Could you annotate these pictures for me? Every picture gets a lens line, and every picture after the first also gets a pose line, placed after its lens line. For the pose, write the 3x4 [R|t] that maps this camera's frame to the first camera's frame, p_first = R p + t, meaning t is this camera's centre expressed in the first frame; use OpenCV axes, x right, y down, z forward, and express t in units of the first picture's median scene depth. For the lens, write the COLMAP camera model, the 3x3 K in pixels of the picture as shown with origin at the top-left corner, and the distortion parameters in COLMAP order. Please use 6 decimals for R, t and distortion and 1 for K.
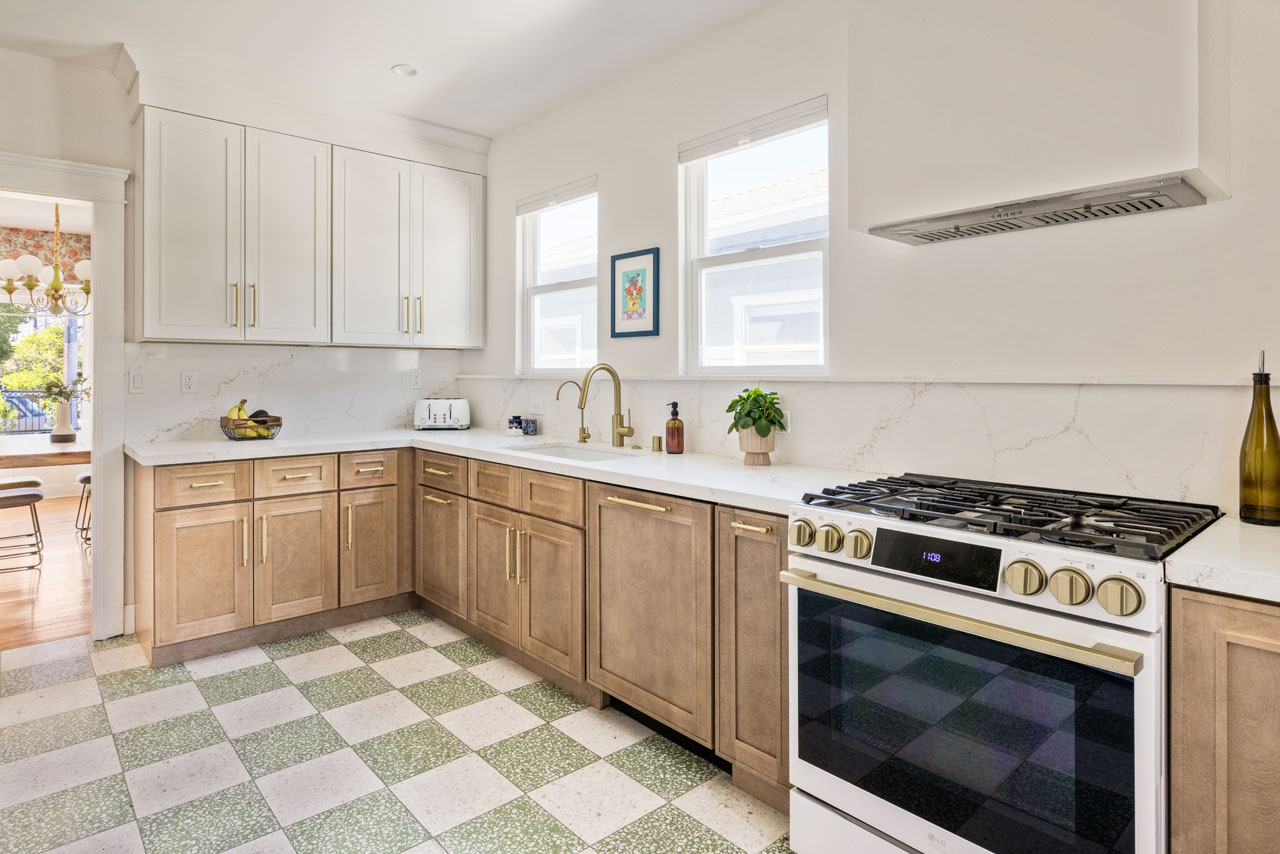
lens RADIAL K [[704.3, 0, 593.7], [0, 704.3, 371.2], [0, 0, 1]] dist [0.023651, 0.001236]
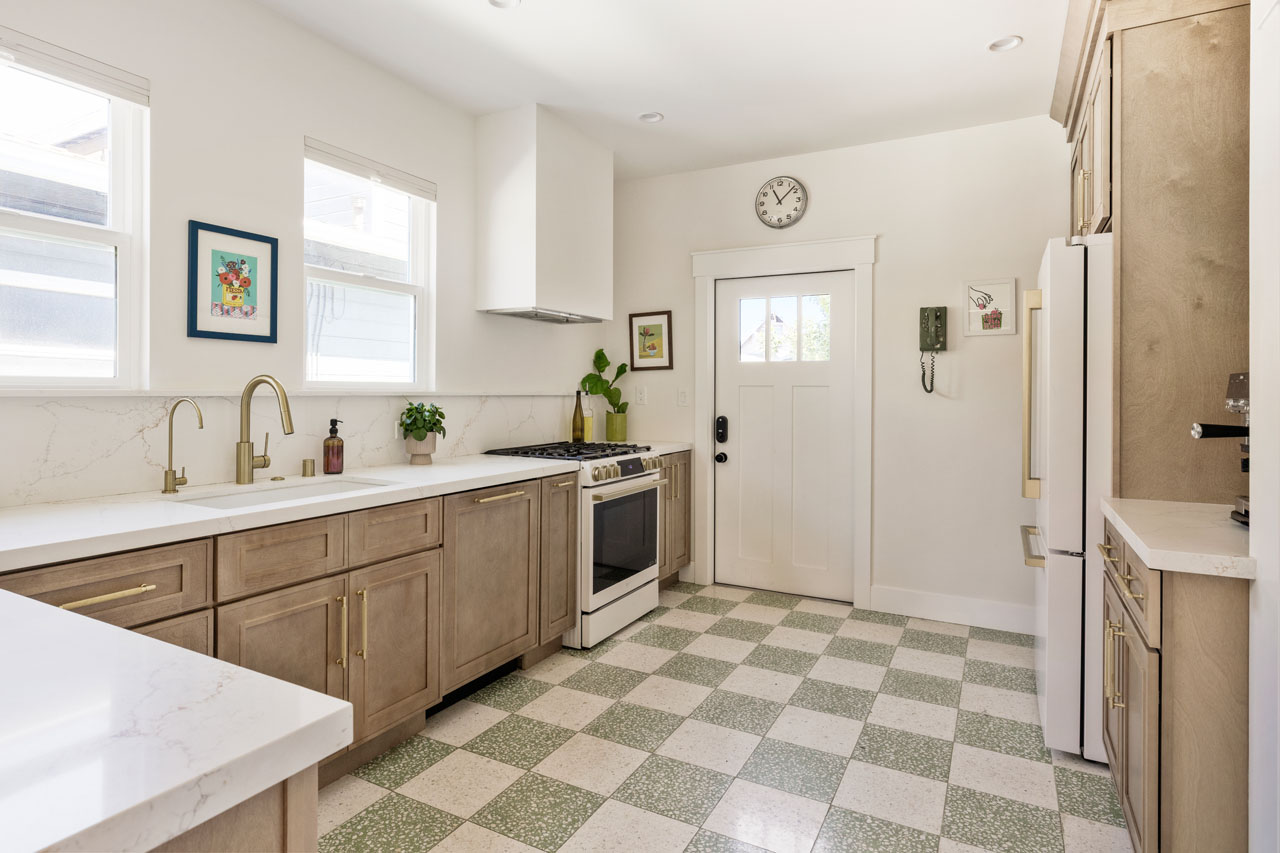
lens RADIAL K [[681.8, 0, 616.3], [0, 681.8, 396.2], [0, 0, 1]] dist [-0.004080, 0.000874]
pose [[-0.349574, -0.001938, 0.936907, -0.905842], [-0.000826, 0.999998, 0.001760, 0.011983], [-0.936909, -0.000158, -0.349575, 1.006598]]
